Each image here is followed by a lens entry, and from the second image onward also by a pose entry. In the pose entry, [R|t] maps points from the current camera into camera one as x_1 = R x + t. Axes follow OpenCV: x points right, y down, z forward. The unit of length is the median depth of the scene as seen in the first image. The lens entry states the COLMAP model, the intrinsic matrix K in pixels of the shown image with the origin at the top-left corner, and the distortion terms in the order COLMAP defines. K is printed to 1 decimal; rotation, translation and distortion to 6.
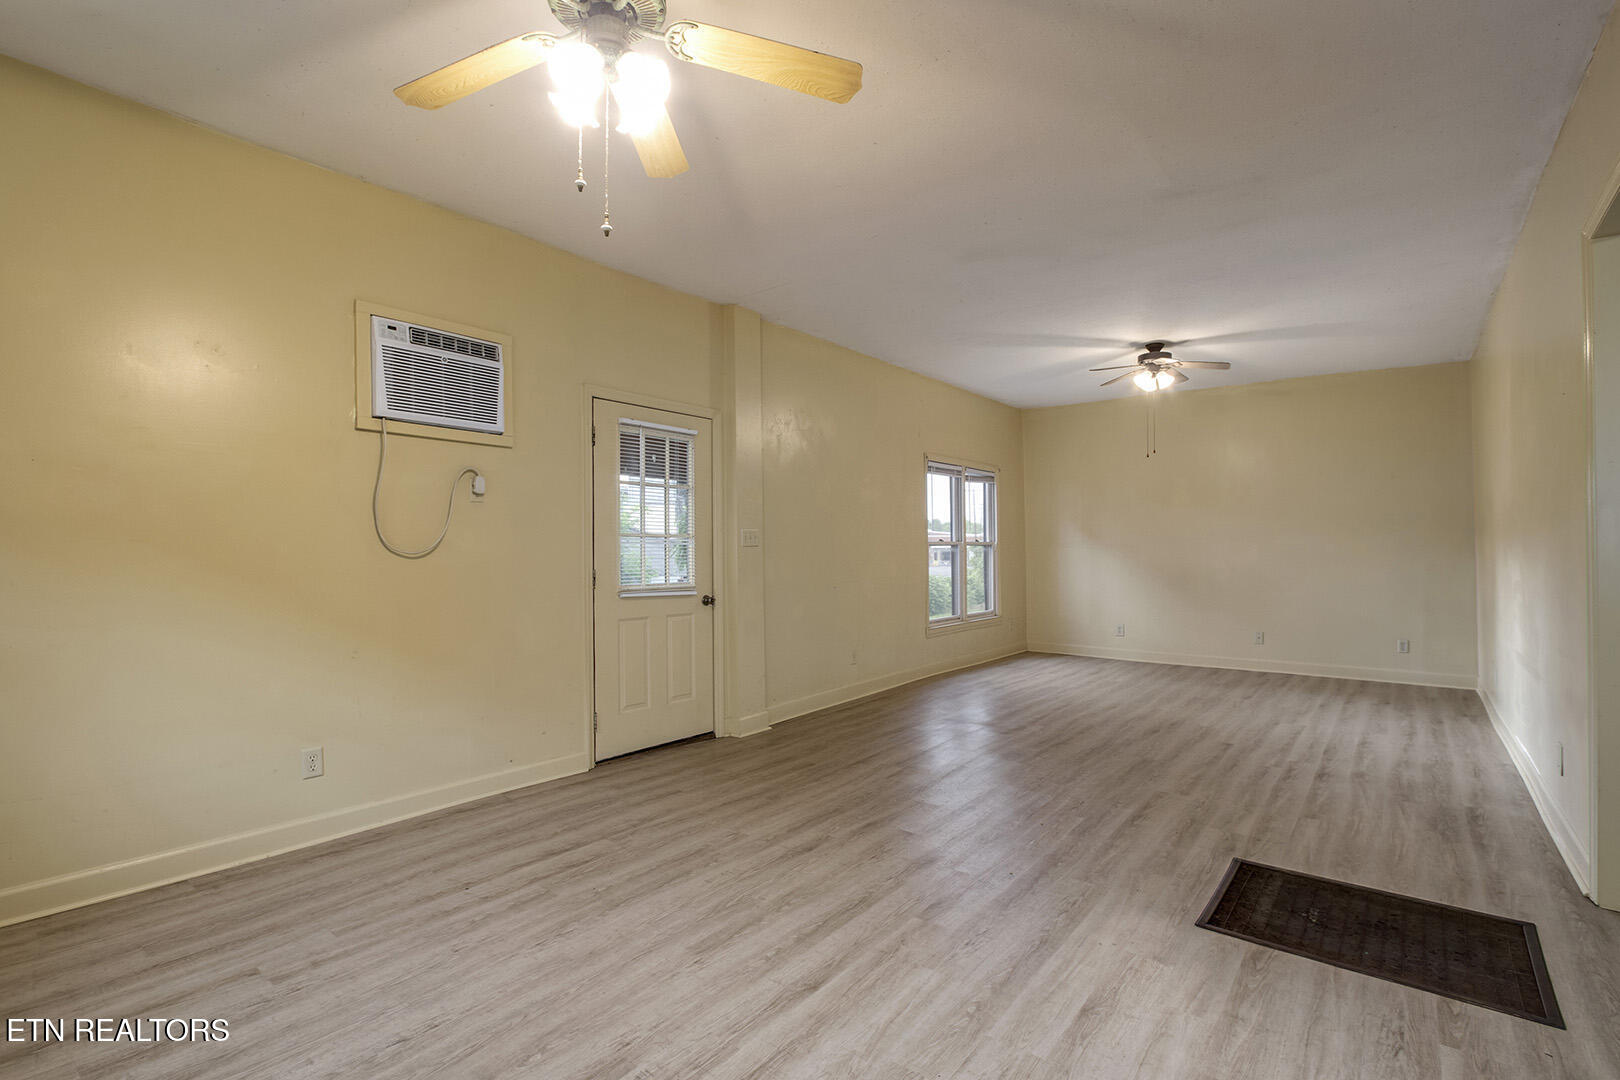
lens RADIAL K [[751.6, 0, 814.5], [0, 751.6, 551.9], [0, 0, 1]] dist [-0.028243, 0.005294]
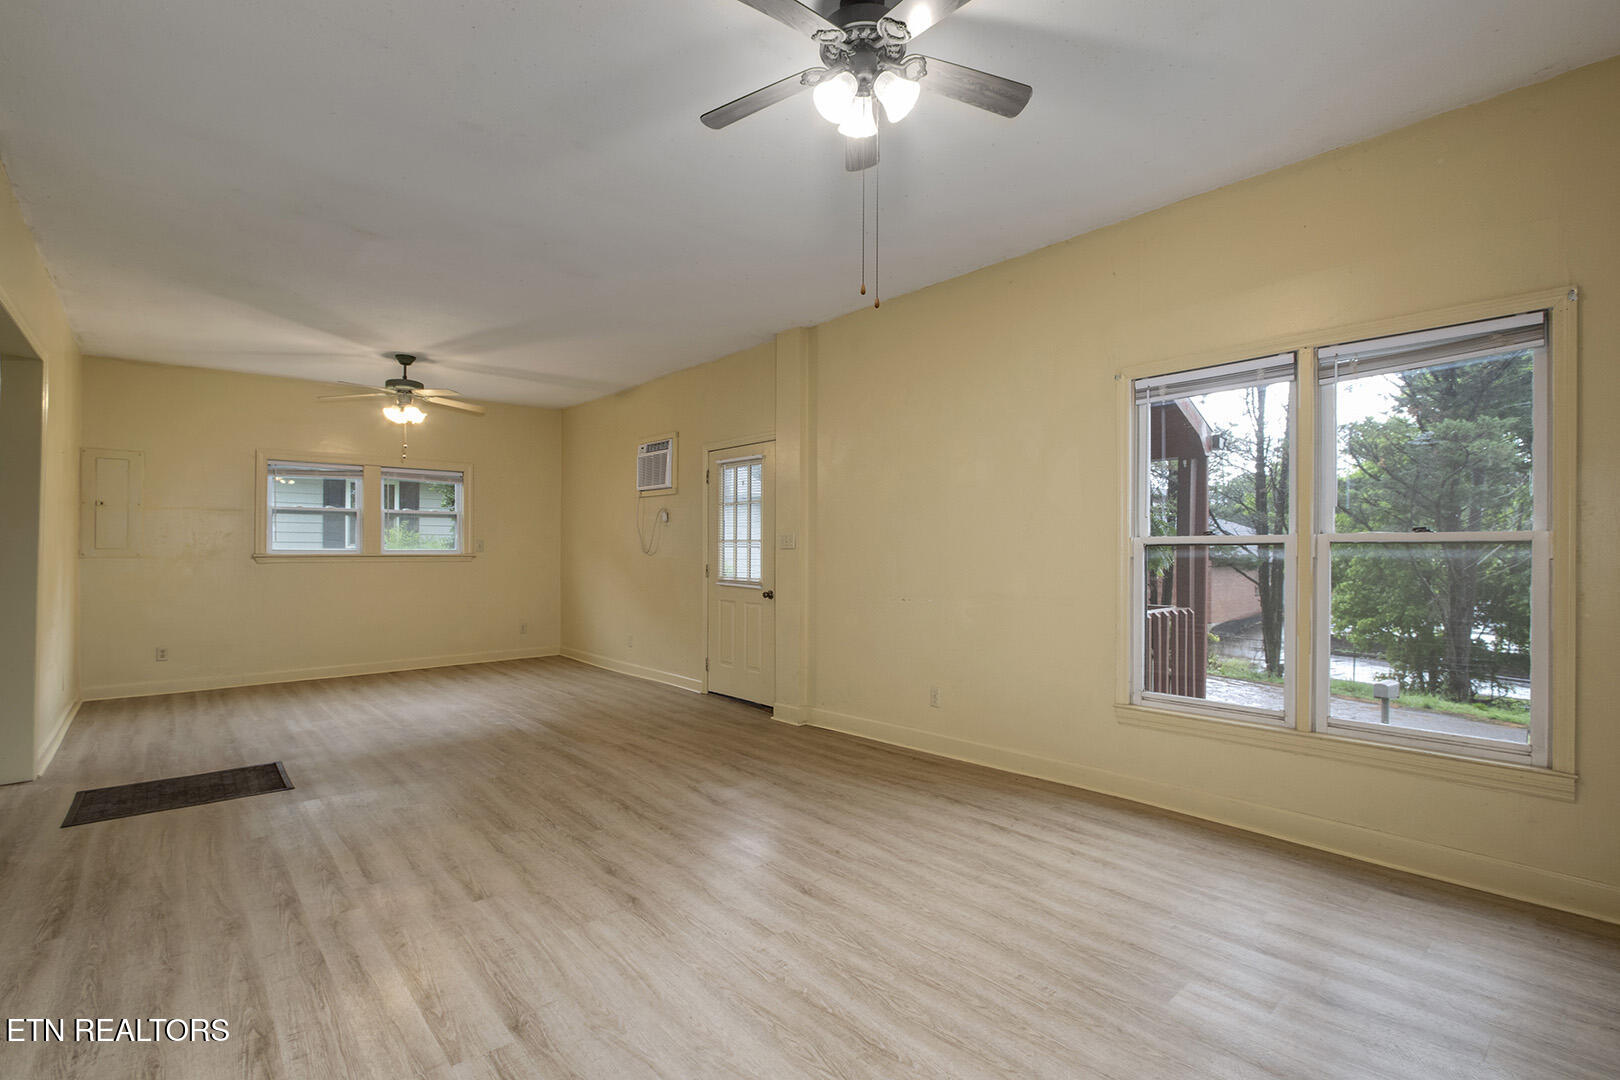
lens RADIAL K [[751.6, 0, 814.5], [0, 751.6, 551.9], [0, 0, 1]] dist [-0.028243, 0.005294]
pose [[-0.175973, 0.004573, -0.984384, 1.480297], [-0.003695, 0.999979, 0.005306, -0.013949], [0.984388, 0.004571, -0.175953, 1.868615]]
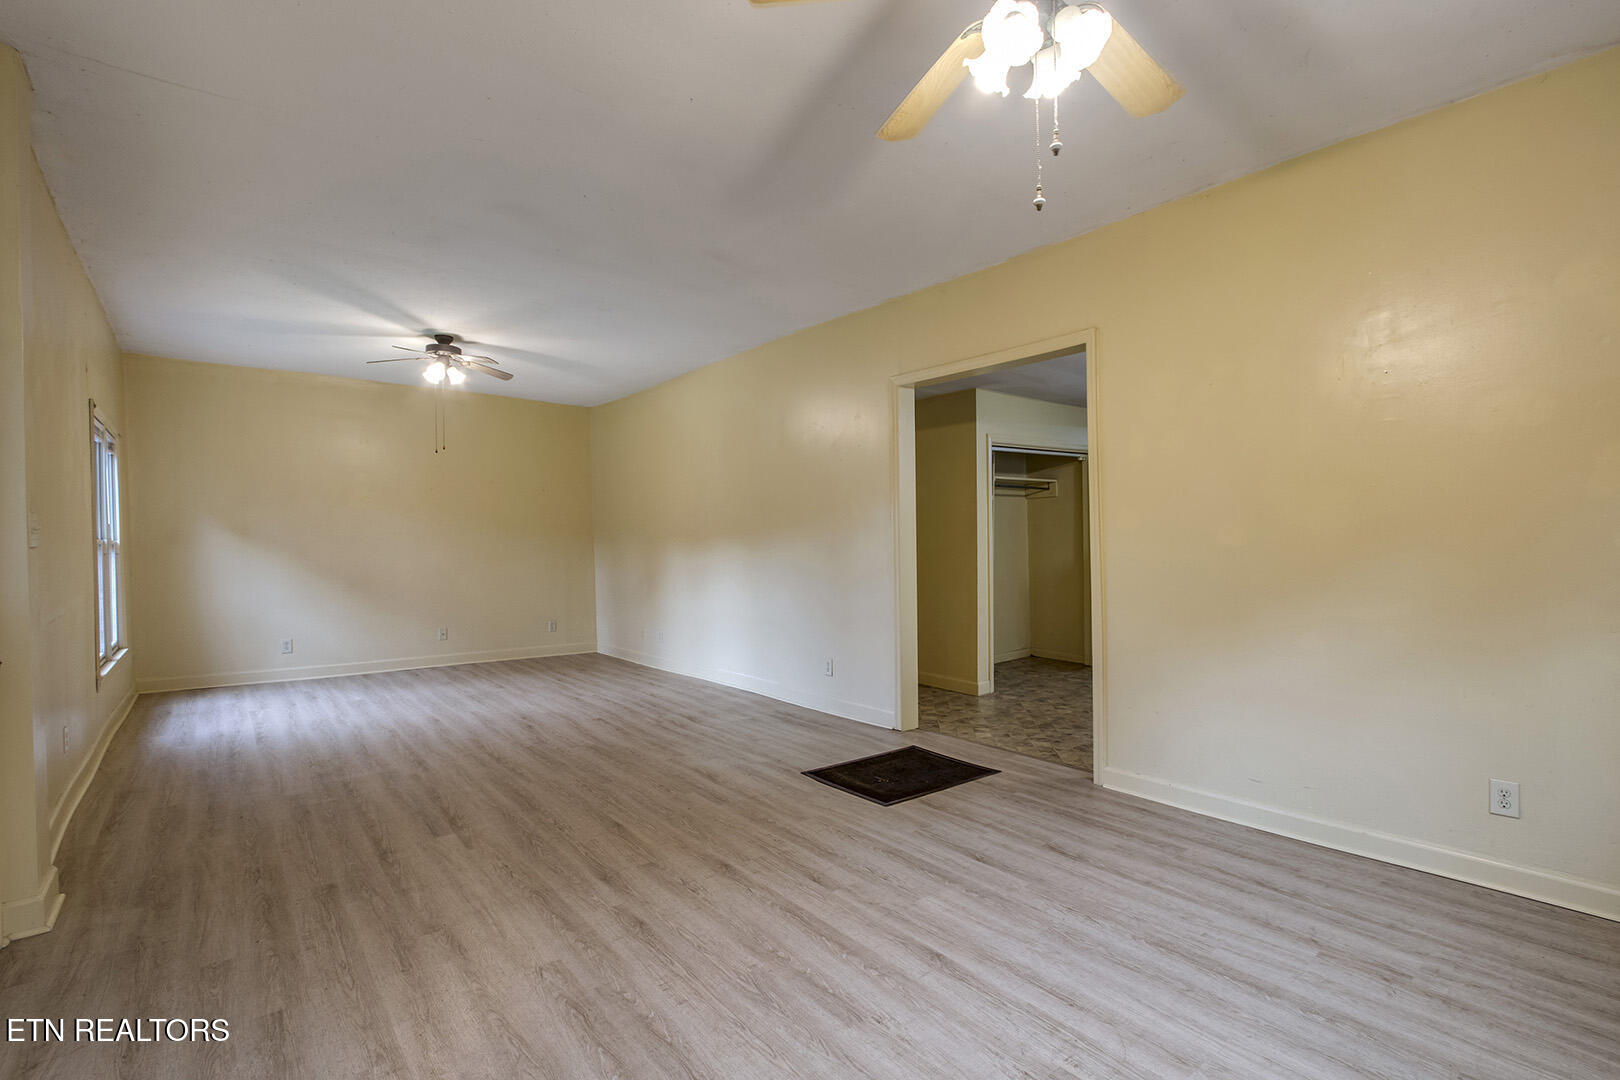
lens RADIAL K [[751.6, 0, 814.5], [0, 751.6, 551.9], [0, 0, 1]] dist [-0.028243, 0.005294]
pose [[0.215601, -0.007964, 0.976449, -0.682701], [0.008080, 0.999947, 0.006372, -0.004180], [-0.976448, 0.006516, 0.215654, 0.589868]]
